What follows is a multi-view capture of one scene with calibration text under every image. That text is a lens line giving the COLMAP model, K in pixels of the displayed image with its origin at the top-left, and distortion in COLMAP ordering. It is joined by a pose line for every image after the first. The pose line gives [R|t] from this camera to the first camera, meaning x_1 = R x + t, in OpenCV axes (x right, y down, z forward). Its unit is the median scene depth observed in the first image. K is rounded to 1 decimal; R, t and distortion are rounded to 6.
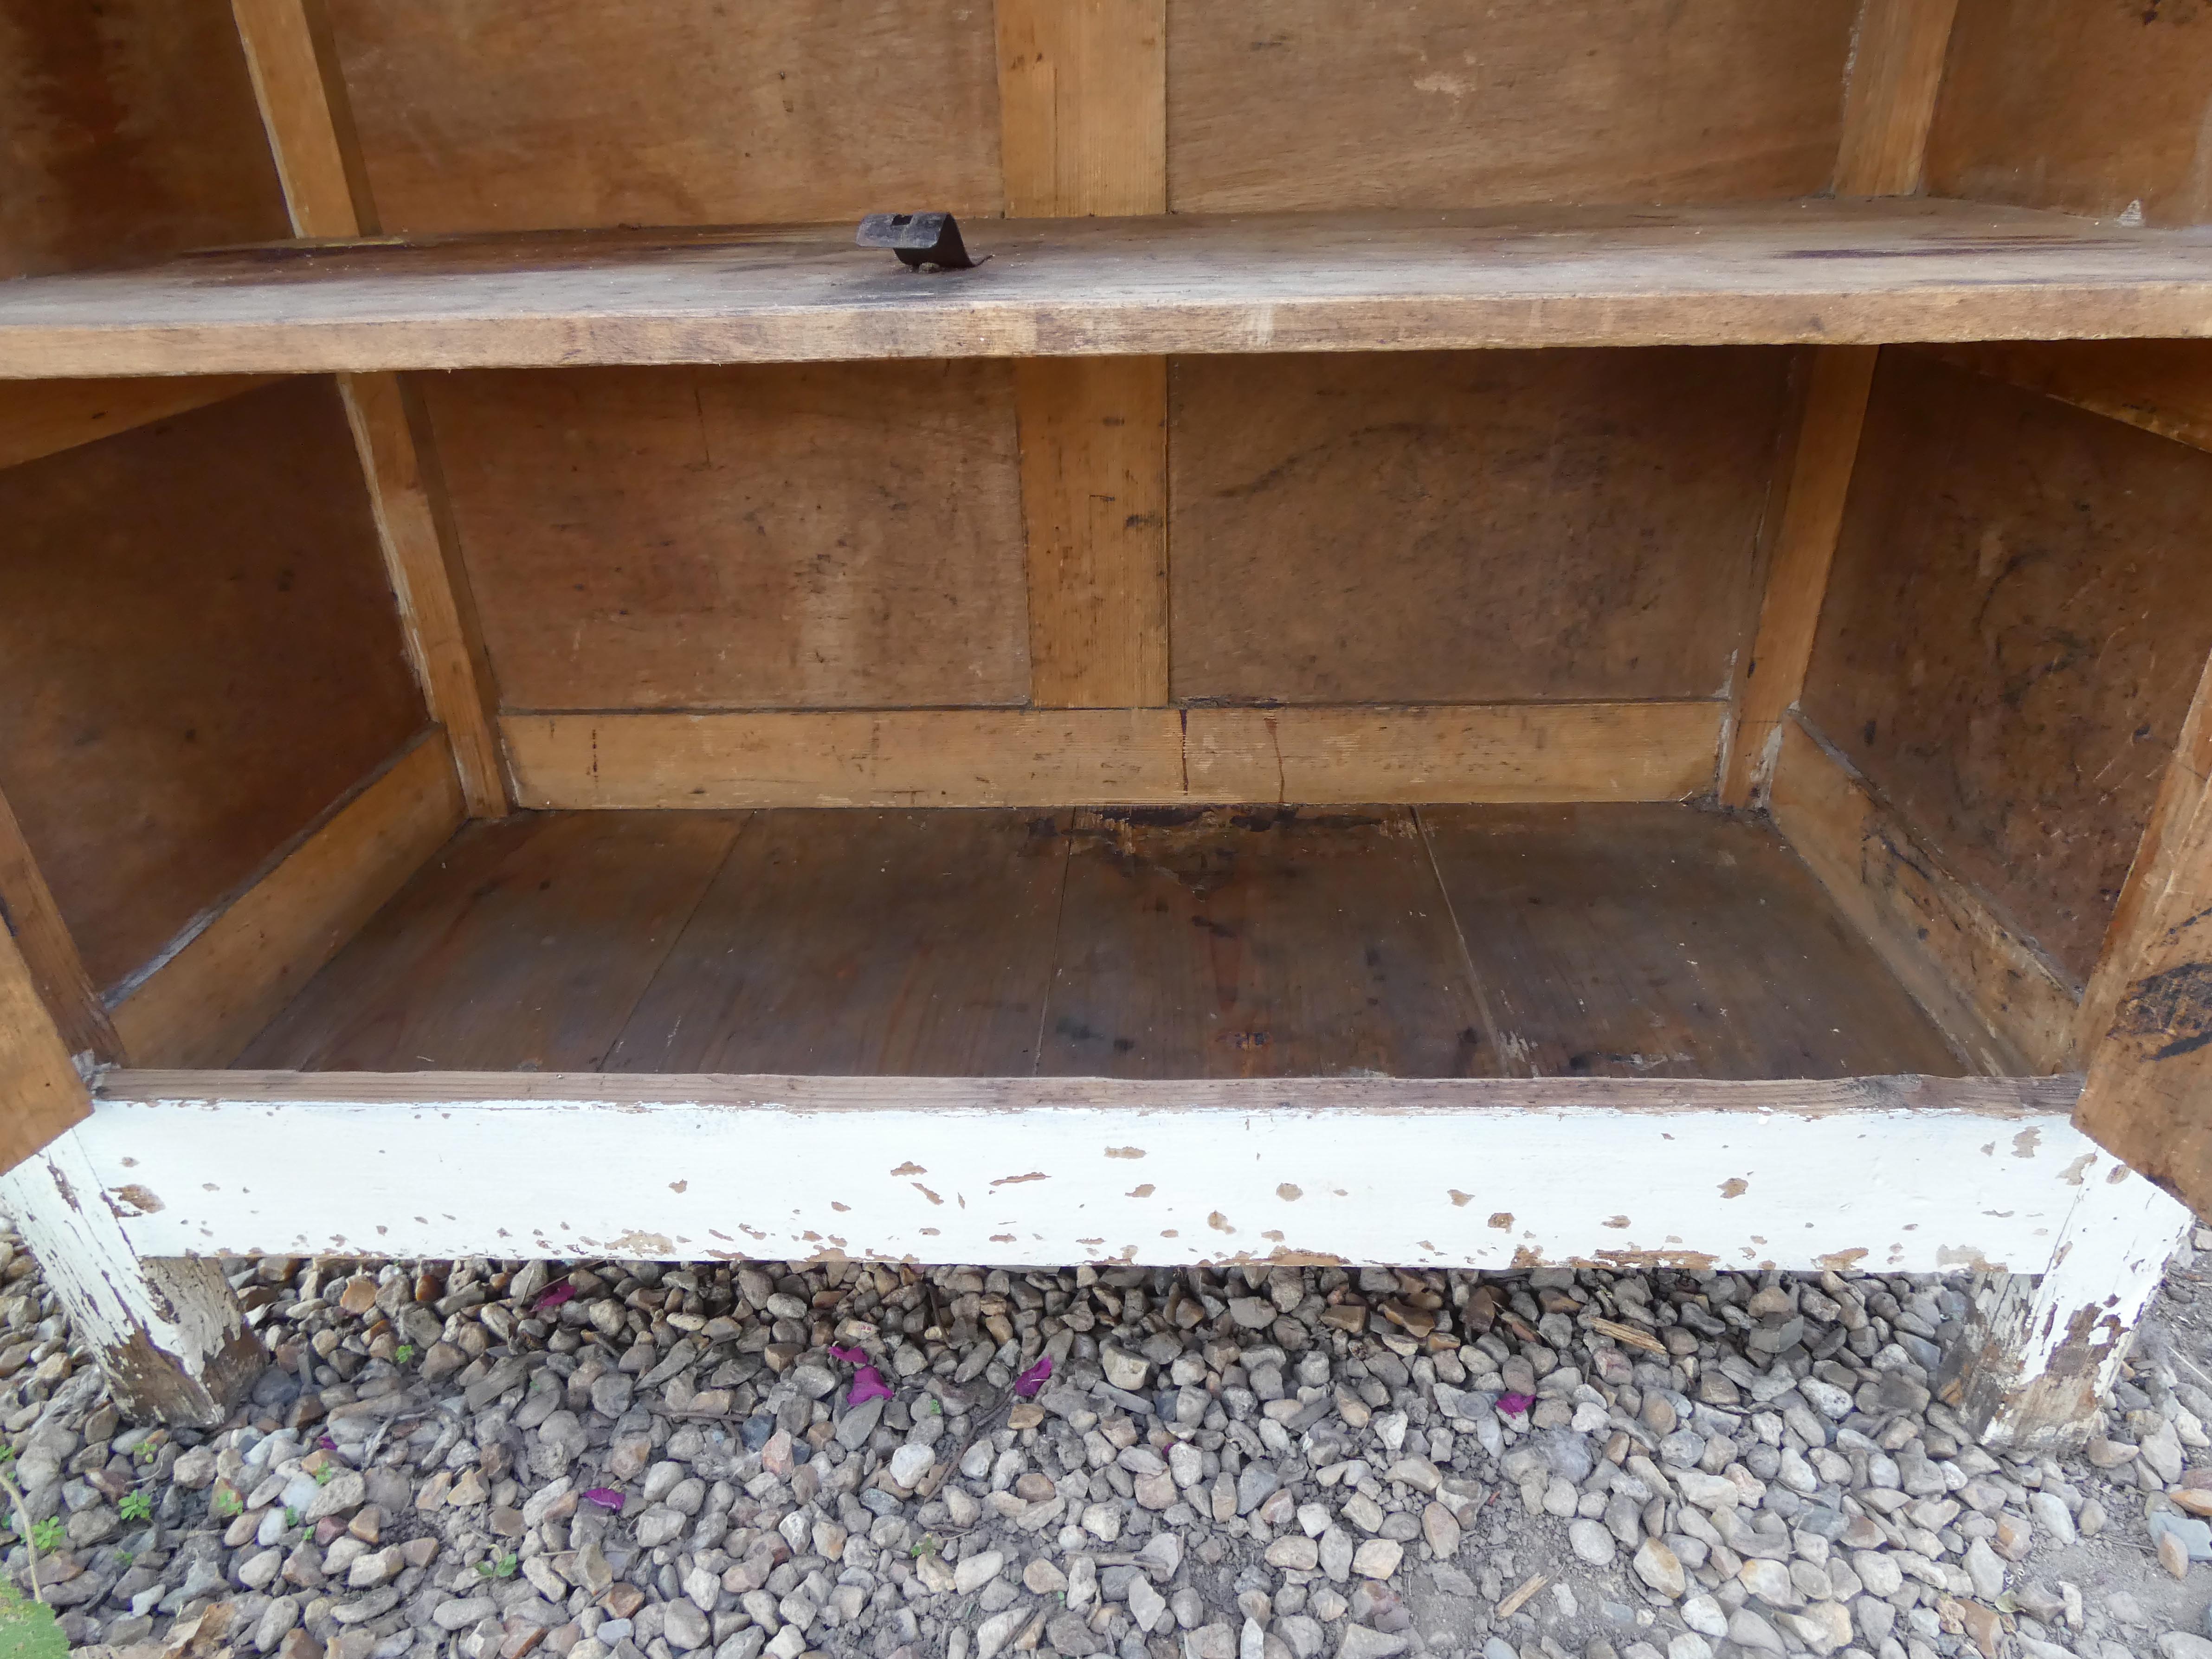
lens RADIAL K [[1350.6, 0, 1107.7], [0, 1350.6, 821.9], [0, 0, 1]] dist [-0.003425, 0.002122]
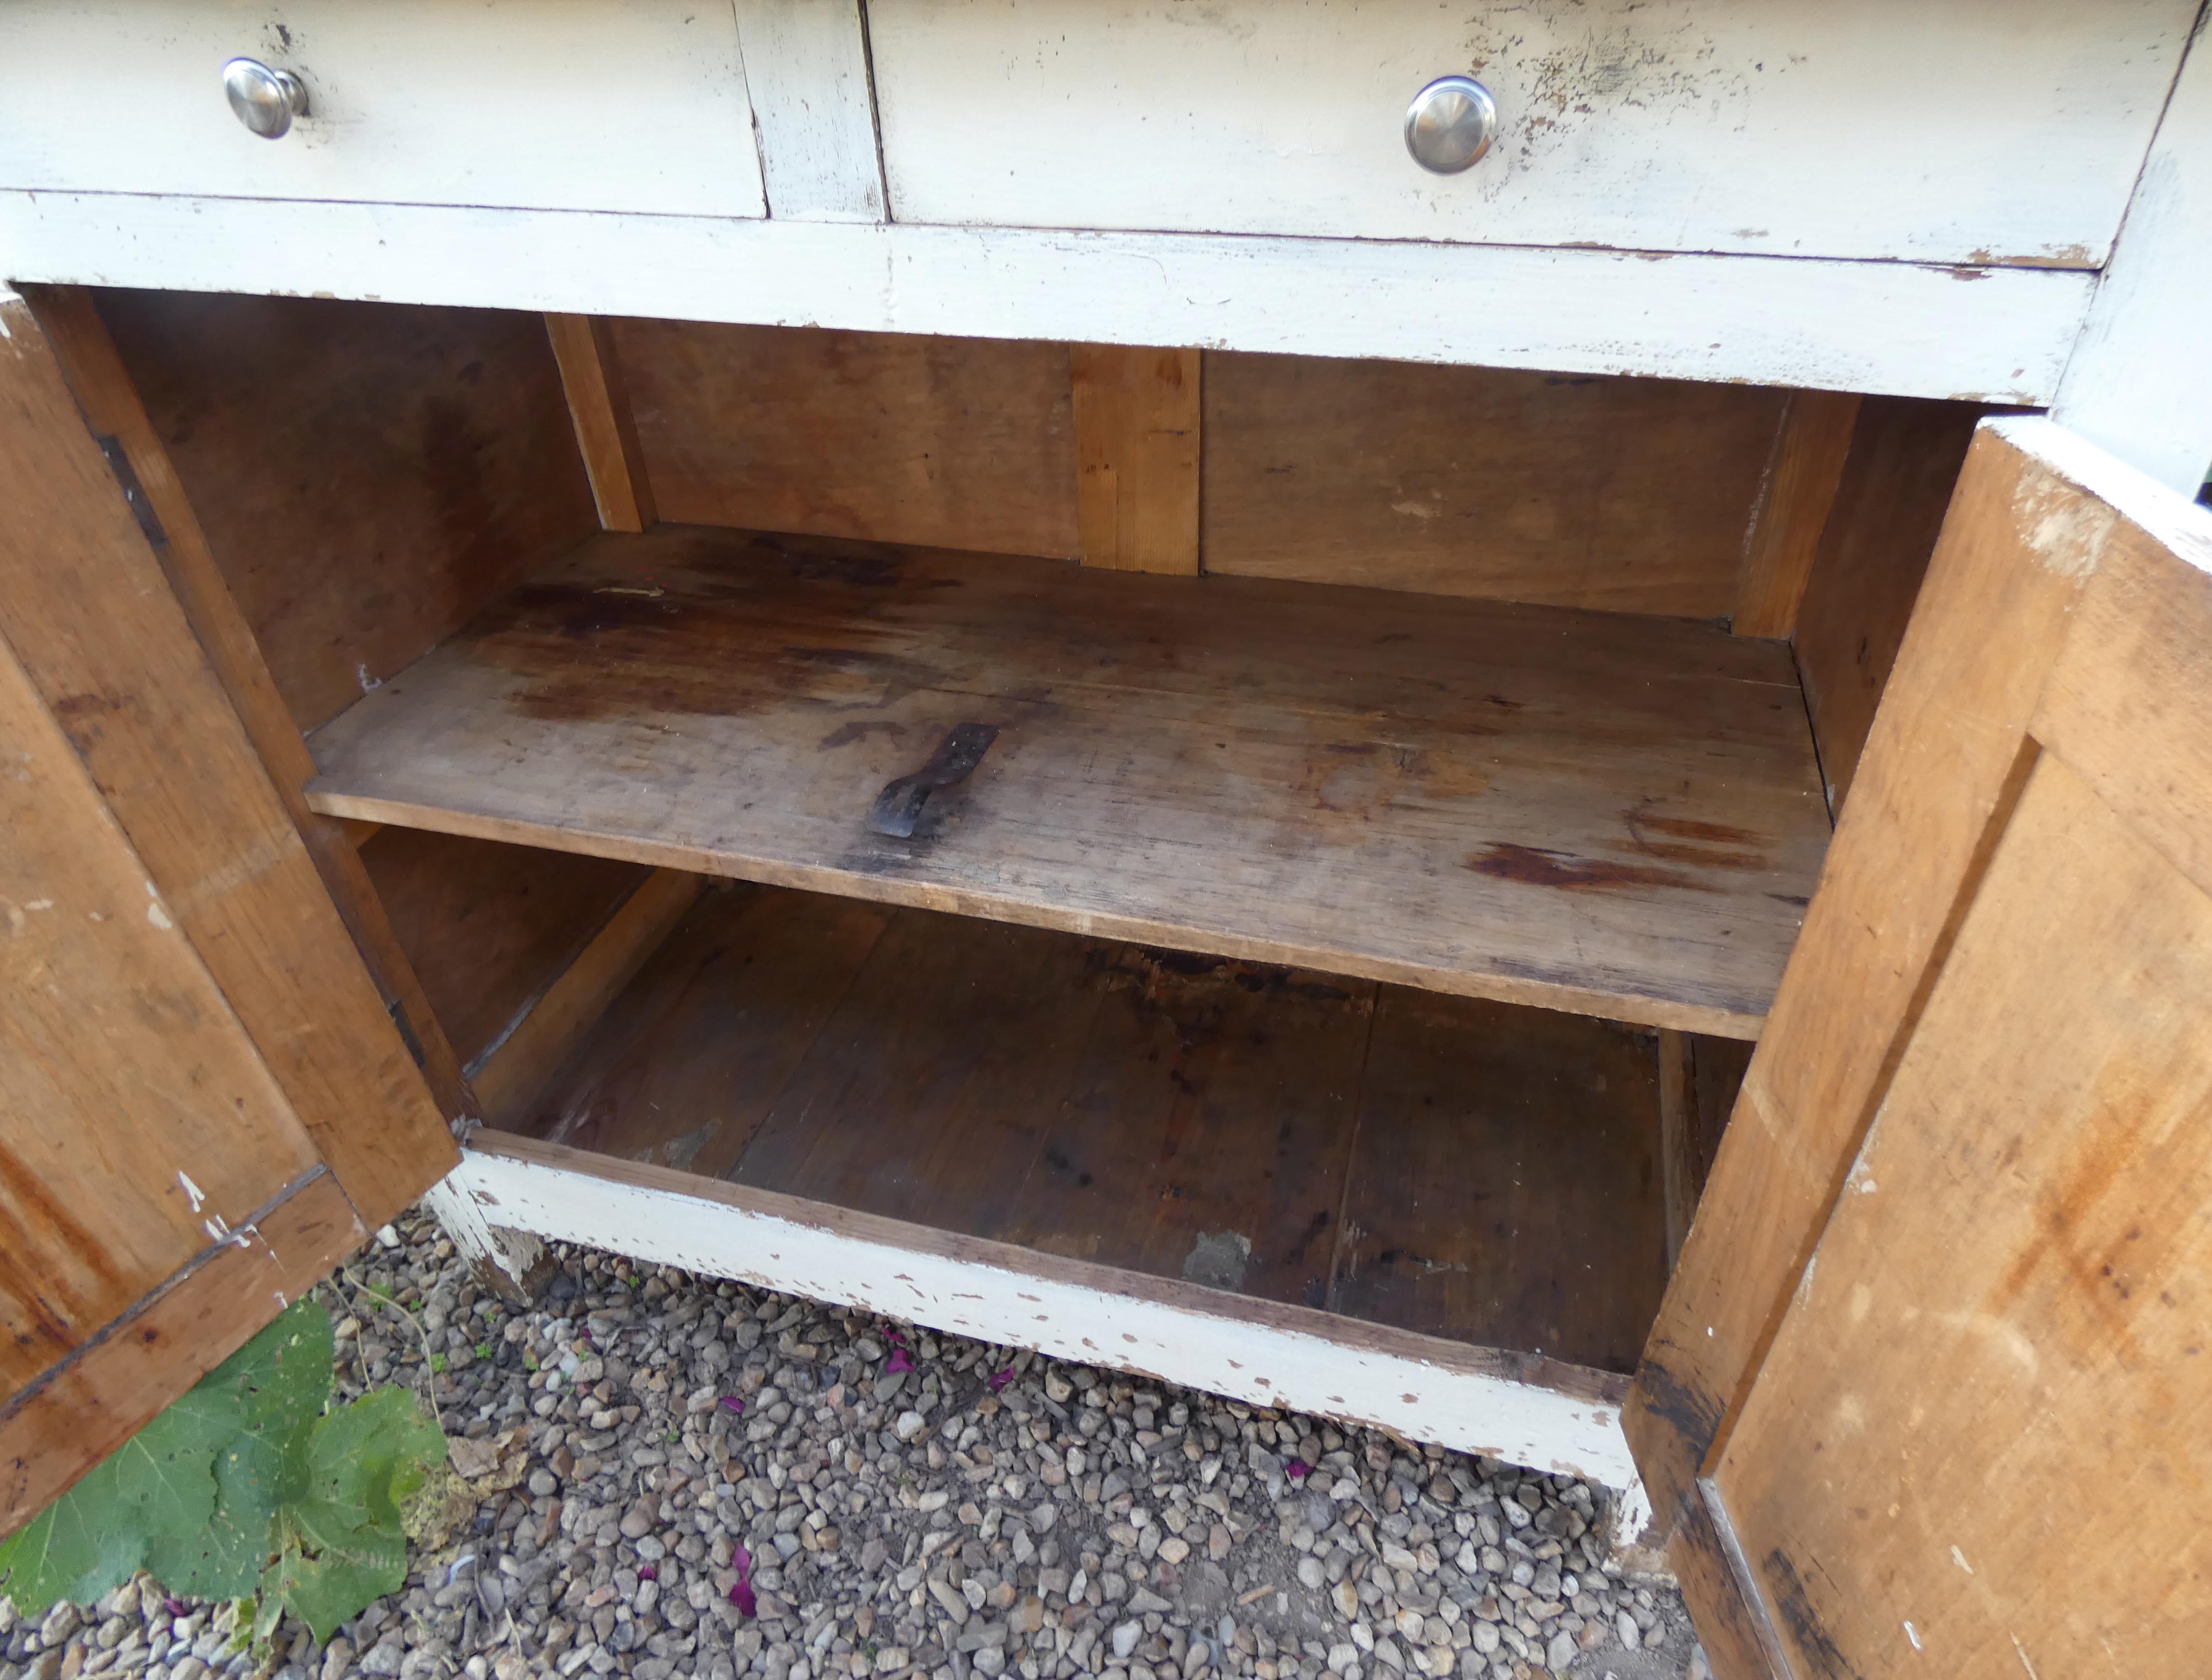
lens RADIAL K [[1335.1, 0, 1126.1], [0, 1335.1, 834.8], [0, 0, 1]] dist [0.001013, -0.003990]
pose [[0.973466, 0.134910, -0.184830, 0.313891], [-0.102144, 0.978970, 0.176592, -0.536502], [0.204767, -0.153028, 0.966774, -0.392037]]
